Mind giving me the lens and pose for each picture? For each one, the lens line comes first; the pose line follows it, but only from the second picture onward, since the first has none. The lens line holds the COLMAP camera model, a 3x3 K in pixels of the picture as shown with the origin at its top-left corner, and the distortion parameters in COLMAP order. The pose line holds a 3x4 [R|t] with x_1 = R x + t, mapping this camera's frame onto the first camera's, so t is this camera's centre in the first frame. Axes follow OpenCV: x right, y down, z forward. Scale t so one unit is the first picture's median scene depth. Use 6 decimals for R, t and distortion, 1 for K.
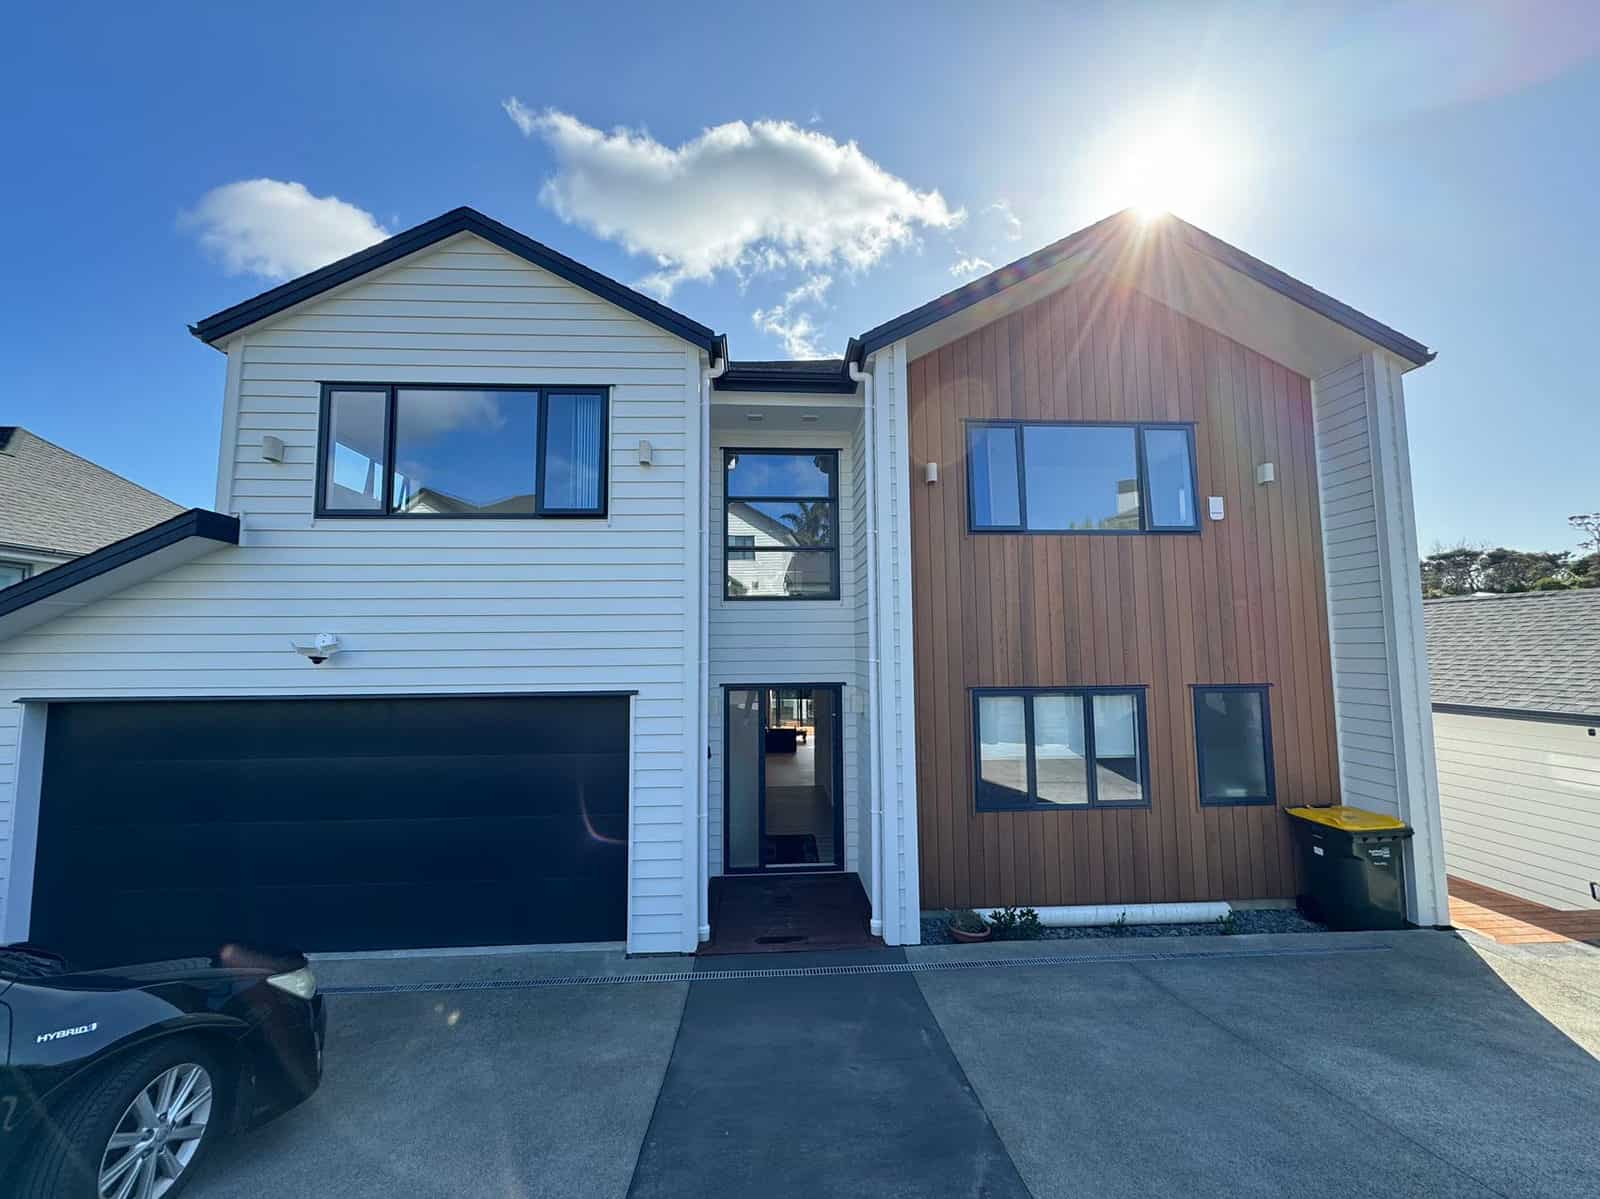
lens RADIAL K [[637.1, 0, 799.0], [0, 637.1, 596.4], [0, 0, 1]] dist [-0.001244, 0.000747]
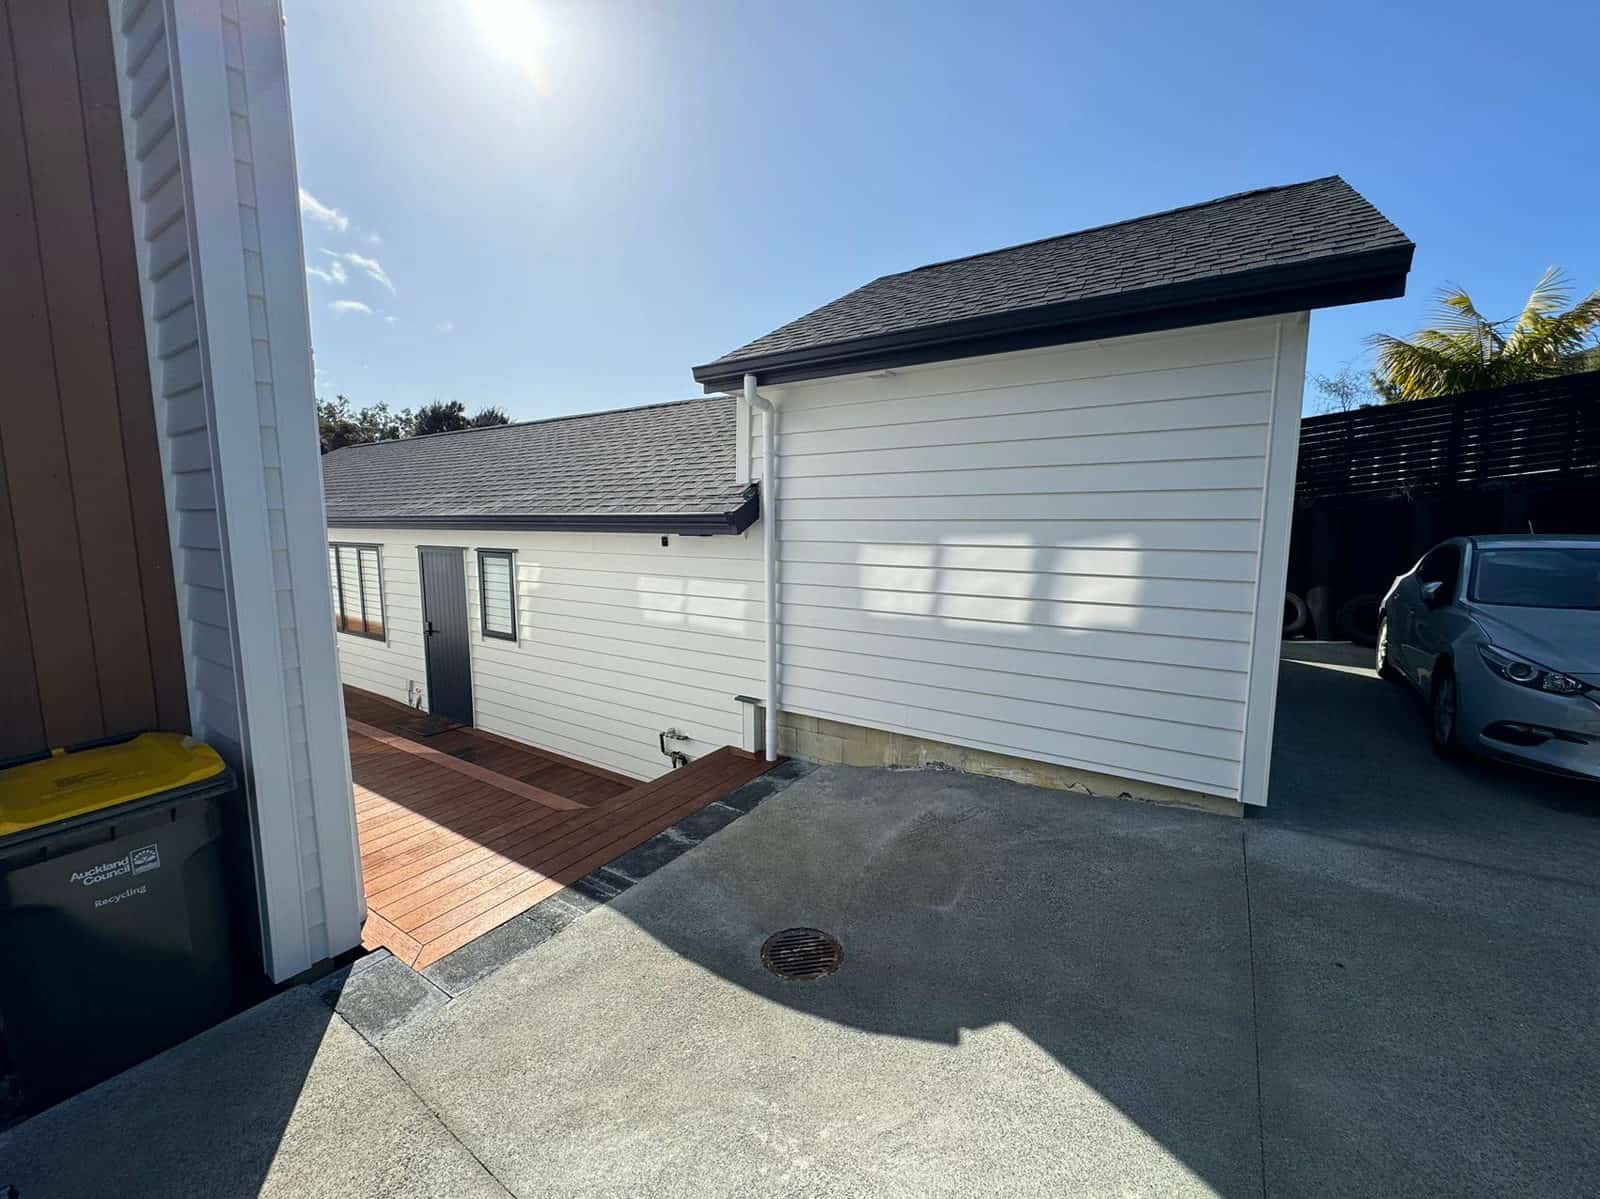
lens RADIAL K [[637.1, 0, 797.4], [0, 637.1, 601.7], [0, 0, 1]] dist [-0.001244, 0.000747]
pose [[0.592931, -0.093679, 0.799786, 0.775145], [-0.073946, 0.982679, 0.169922, 0.152134], [-0.801851, -0.159893, 0.575733, 0.465109]]
